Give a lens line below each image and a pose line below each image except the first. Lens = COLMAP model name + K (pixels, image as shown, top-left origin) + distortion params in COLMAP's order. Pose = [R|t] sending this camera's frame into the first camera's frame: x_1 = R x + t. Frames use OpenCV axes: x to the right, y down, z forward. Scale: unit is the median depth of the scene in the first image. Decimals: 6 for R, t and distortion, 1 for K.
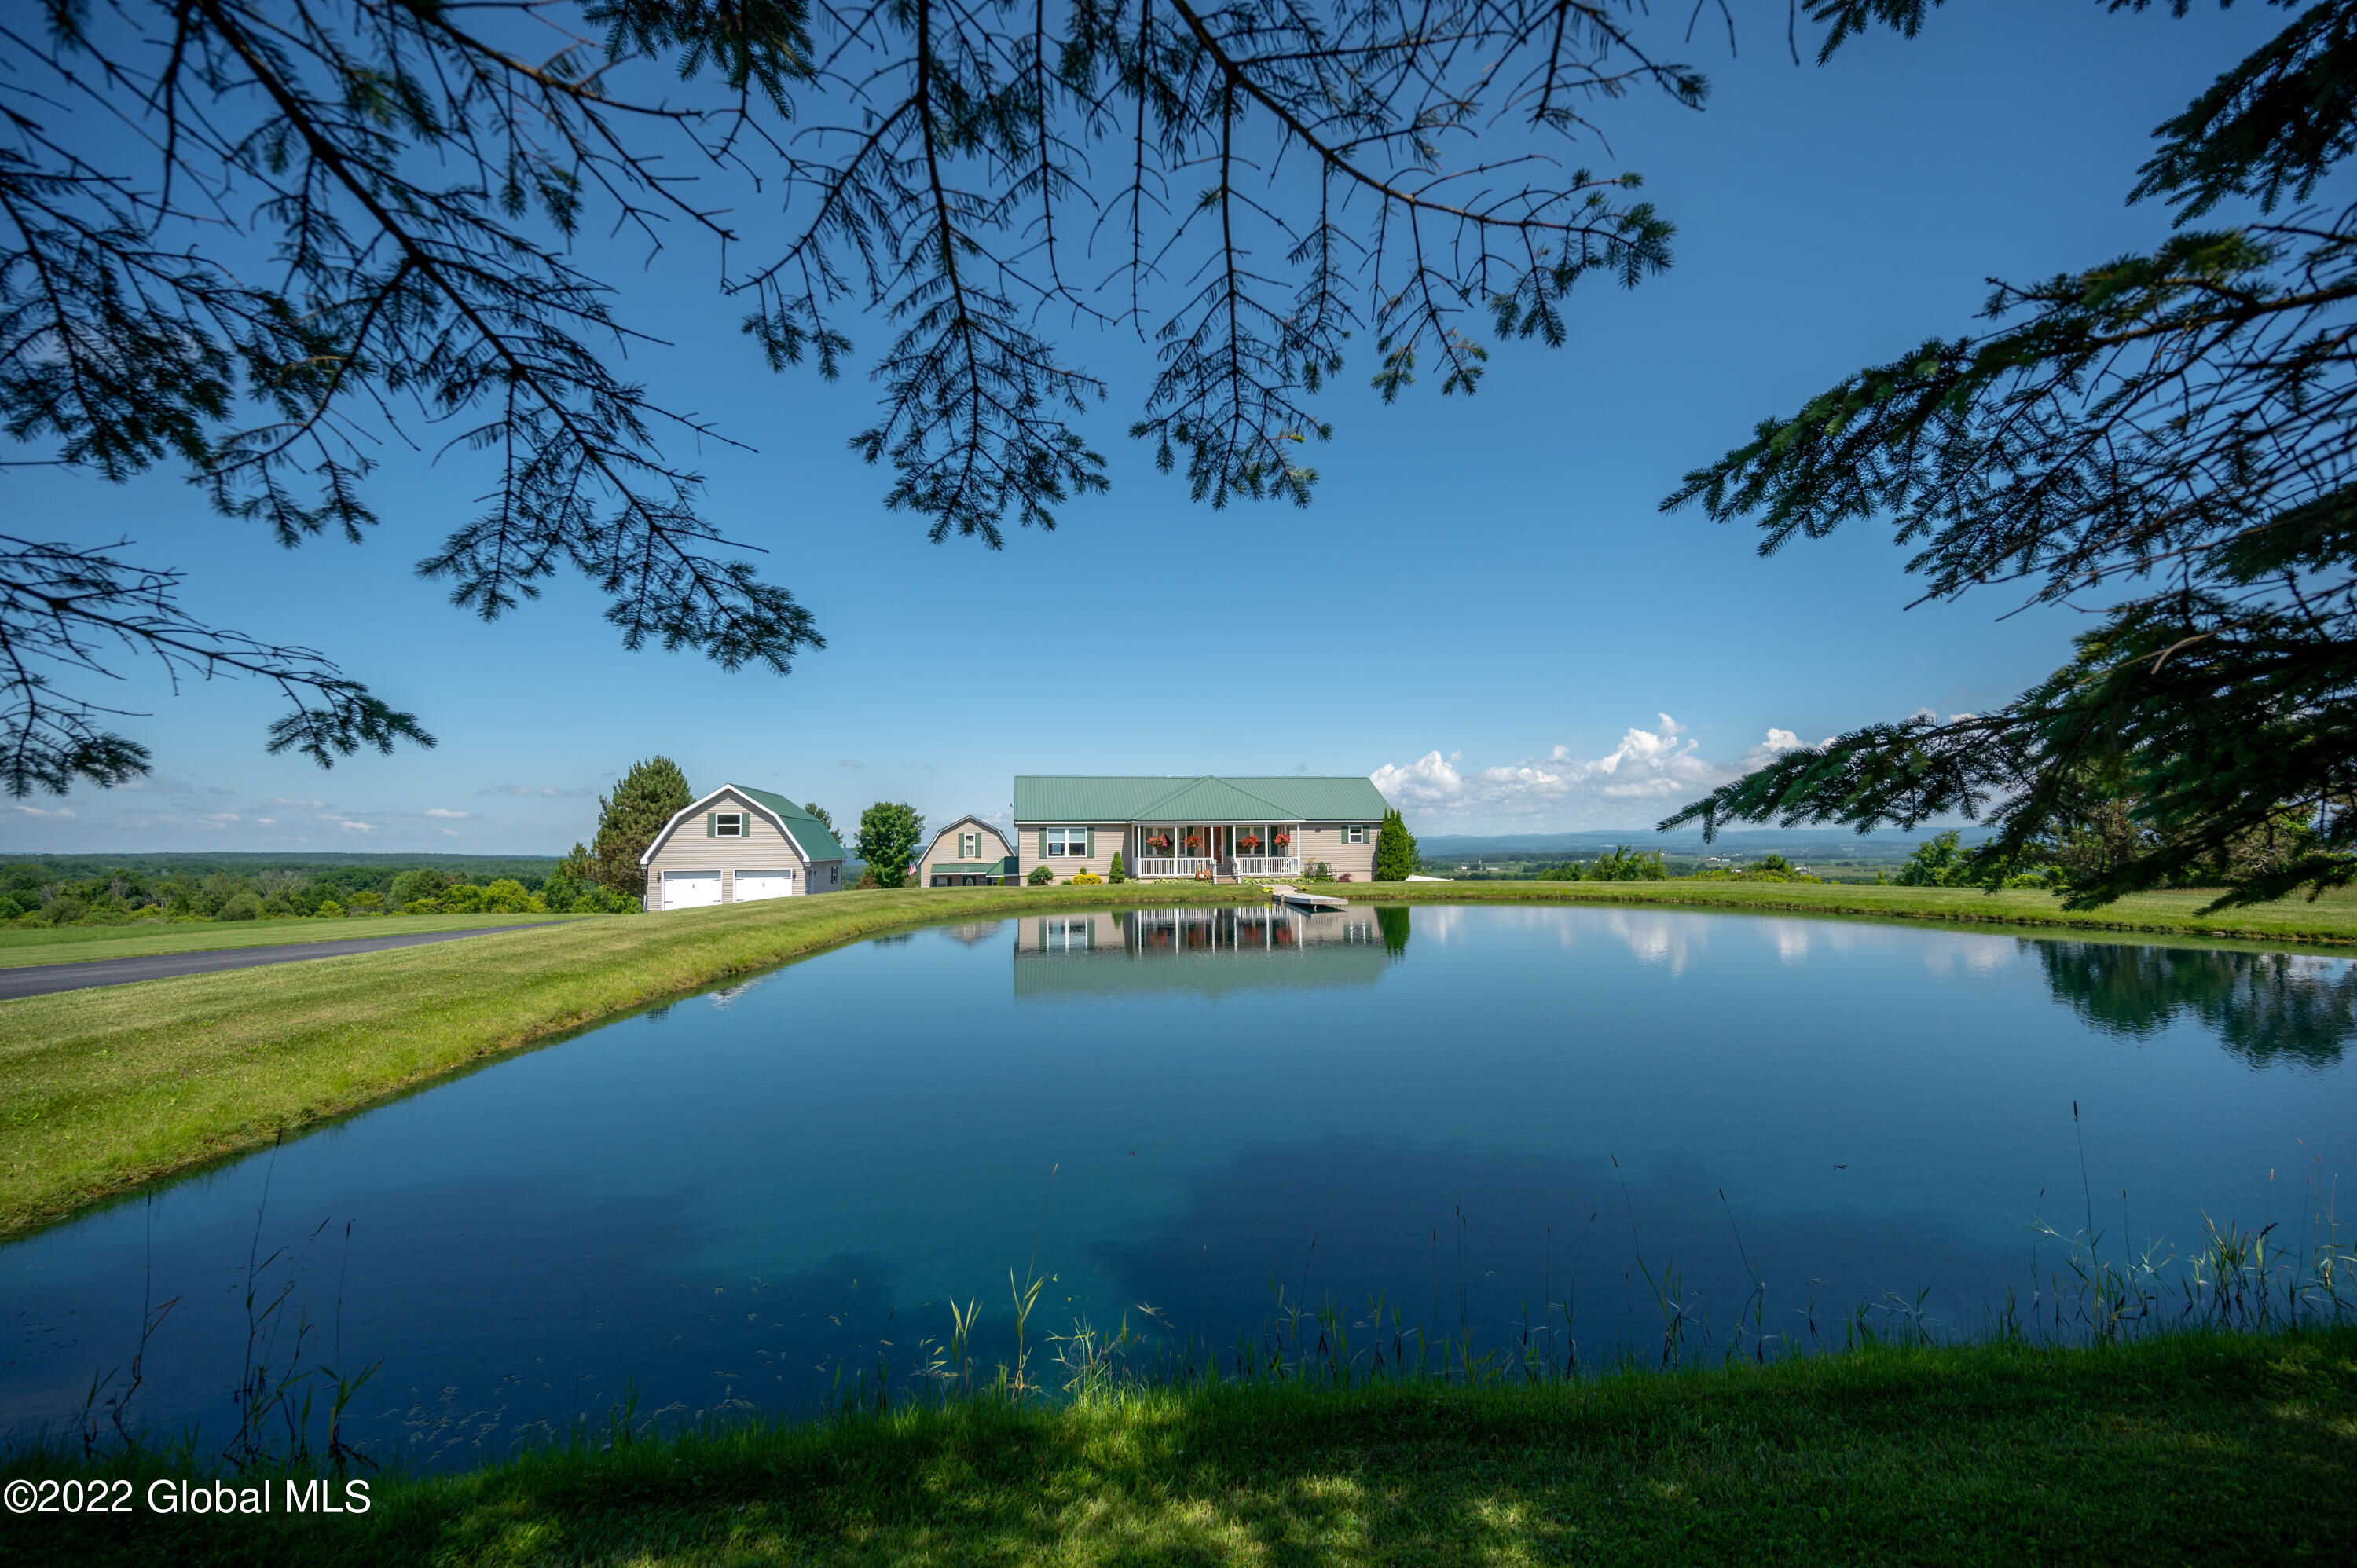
lens RADIAL K [[930.6, 0, 1180.1], [0, 930.6, 790.5], [0, 0, 1]] dist [0.002495, 0.000344]
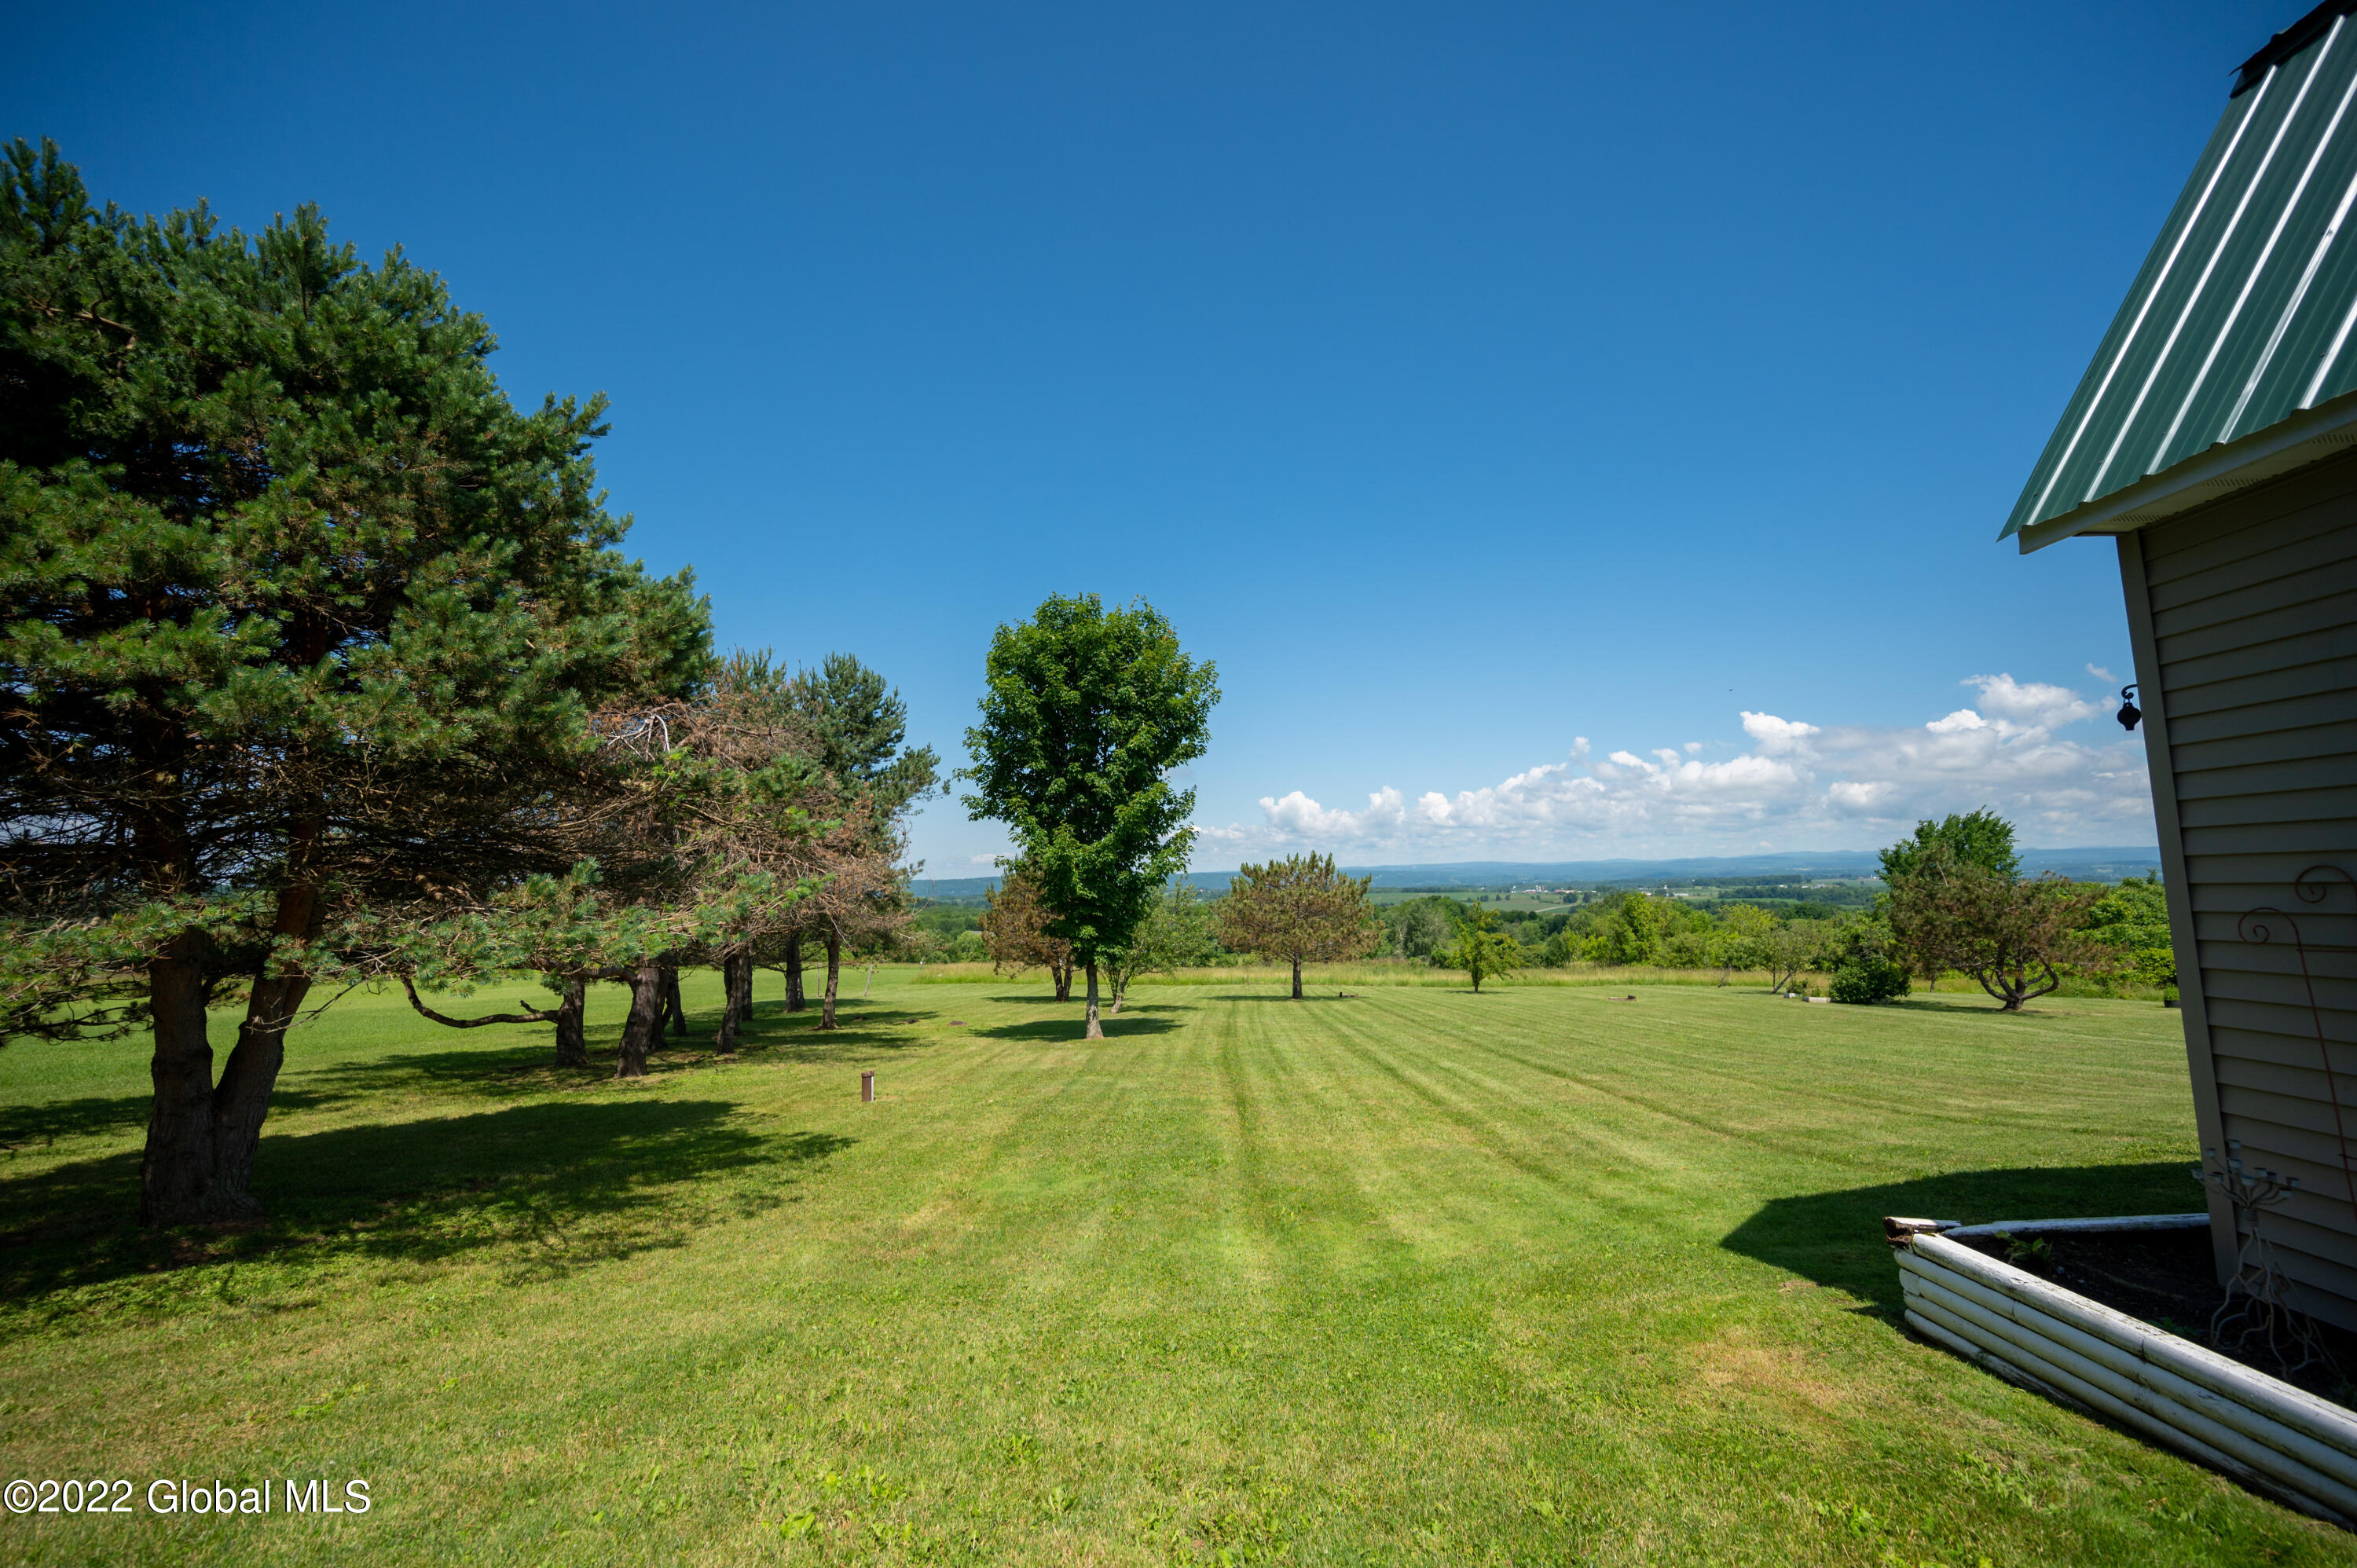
lens RADIAL K [[930.6, 0, 1180.1], [0, 930.6, 790.5], [0, 0, 1]] dist [0.002495, 0.000344]
pose [[0.989699, -0.019324, -0.141857, -0.415903], [0.015051, 0.999402, -0.031133, 0.126296], [0.142373, 0.028677, 0.989398, 1.232219]]
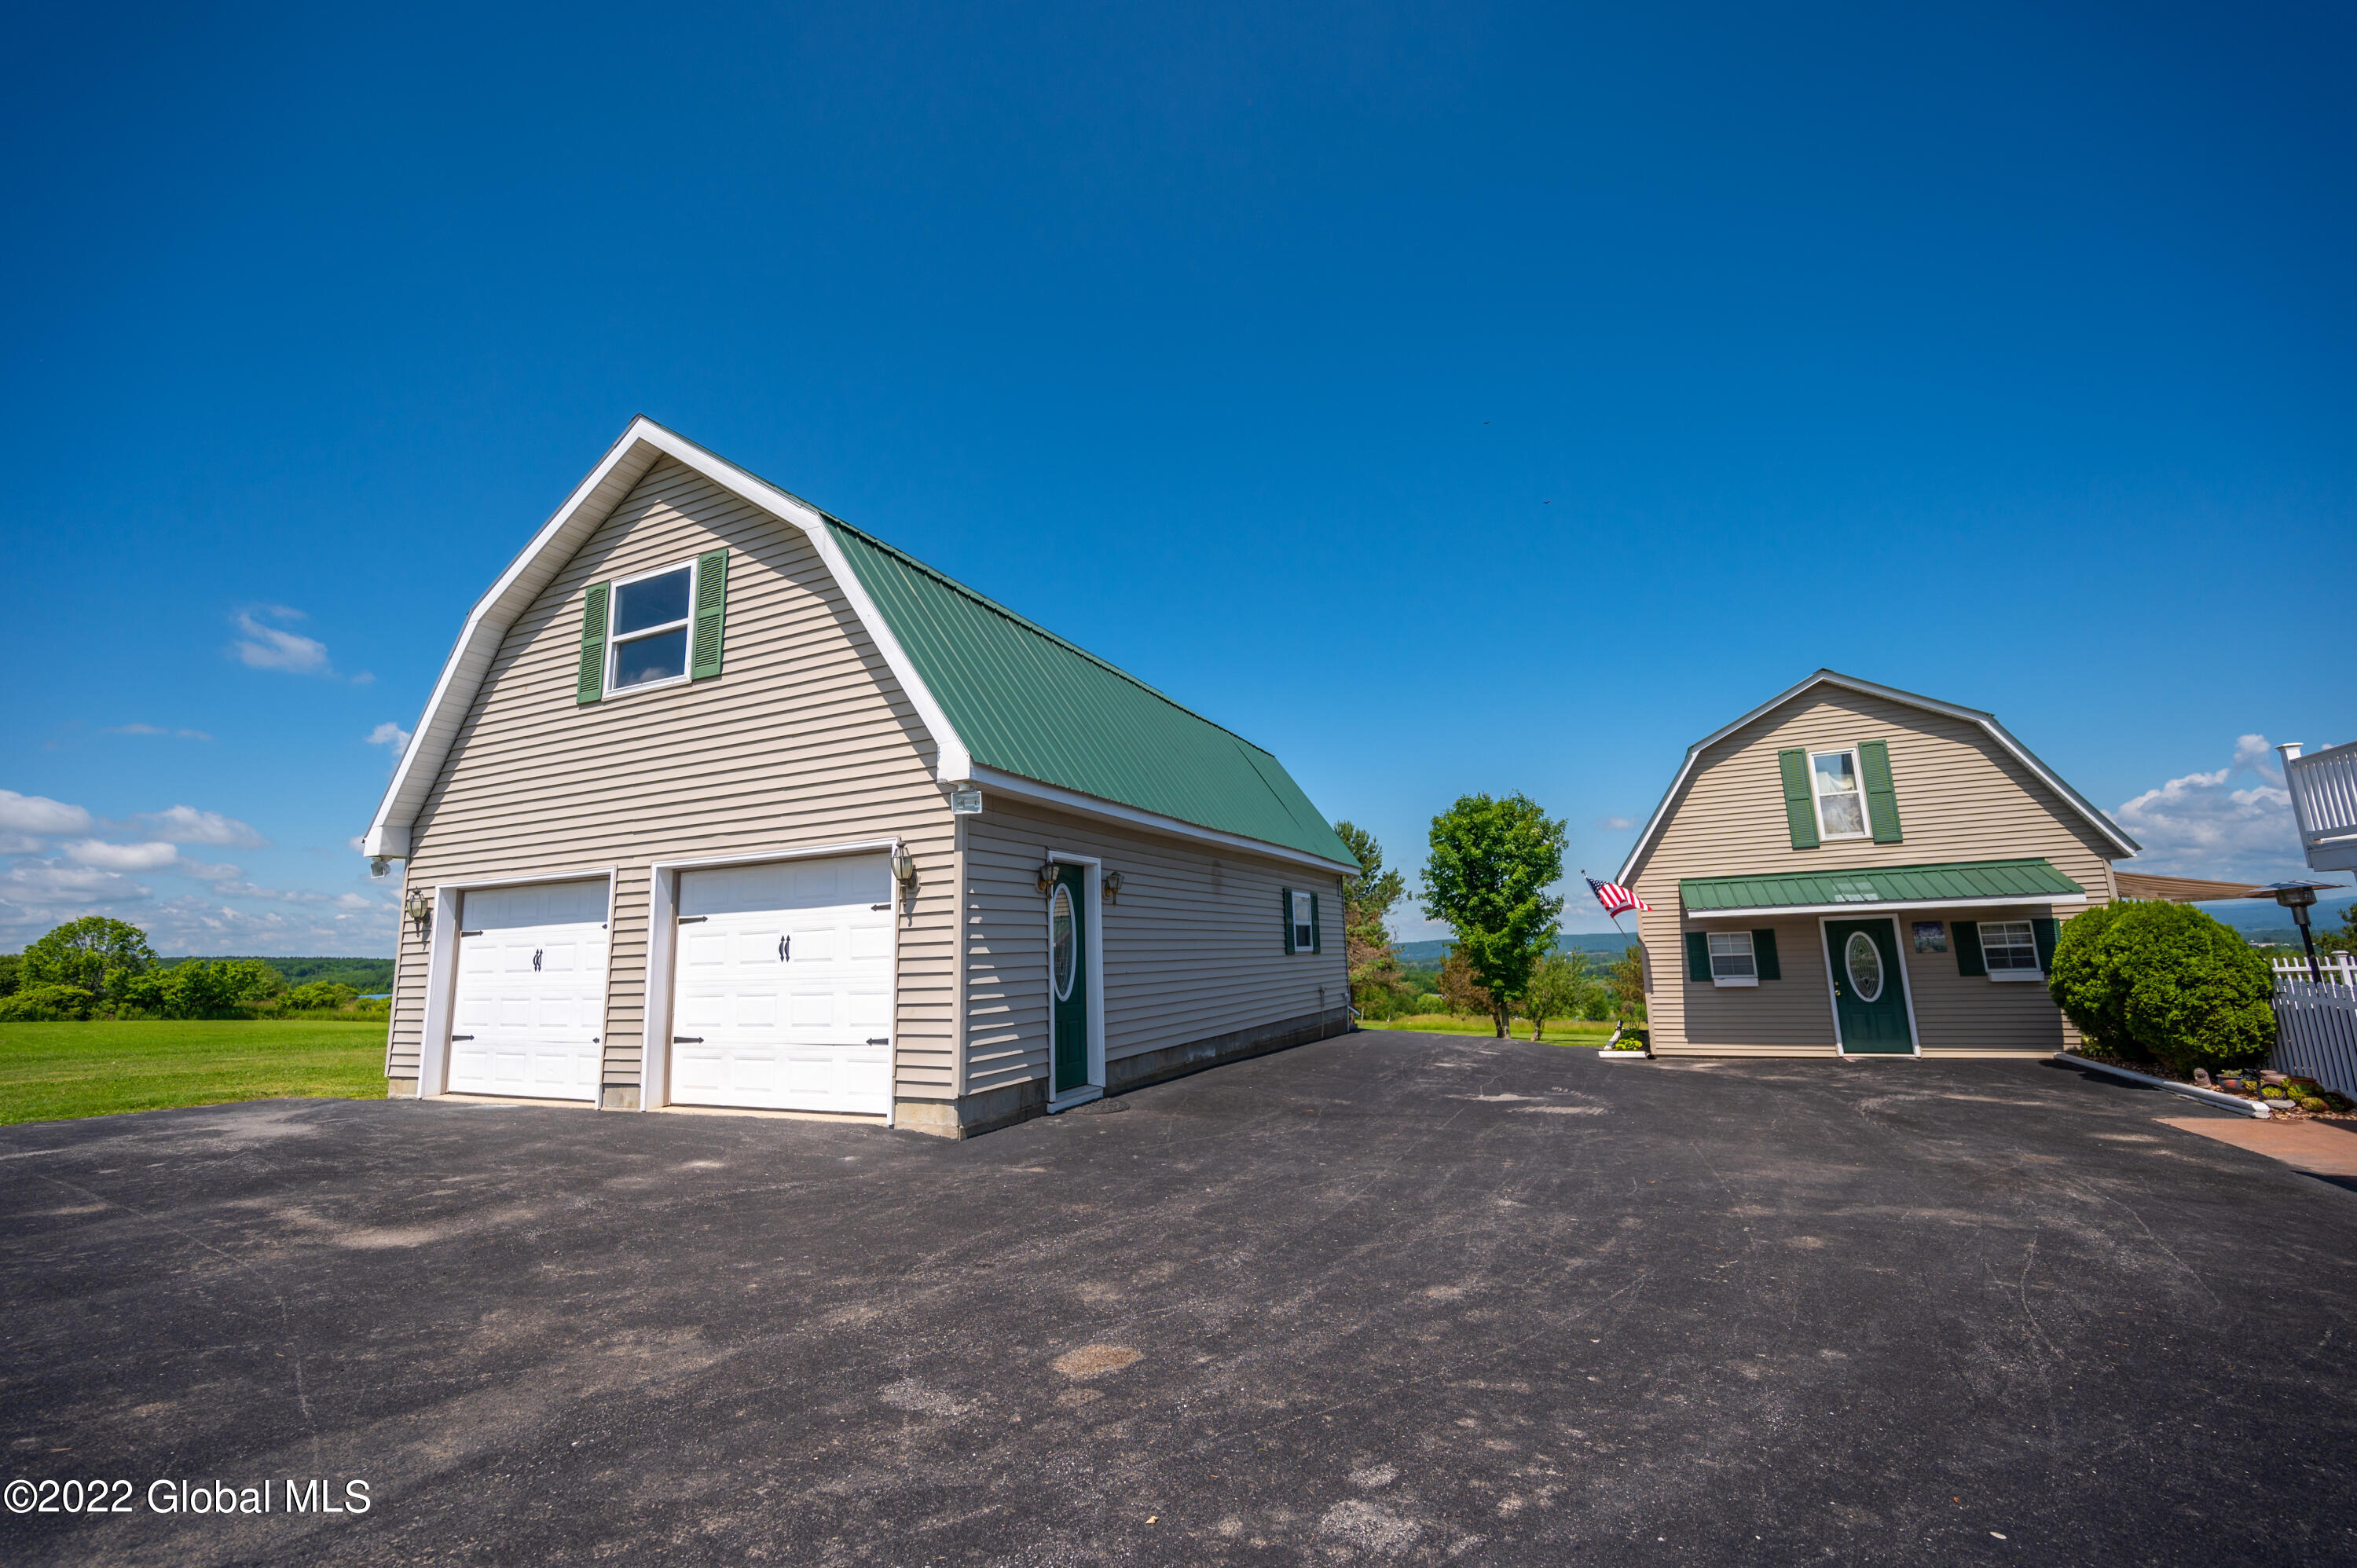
lens RADIAL K [[930.6, 0, 1180.1], [0, 930.6, 790.5], [0, 0, 1]] dist [0.002495, 0.000344]
pose [[0.815074, -0.113696, -0.568091, -0.280626], [0.058553, 0.991700, -0.114465, 0.092649], [0.576390, 0.060034, 0.814967, 0.868523]]
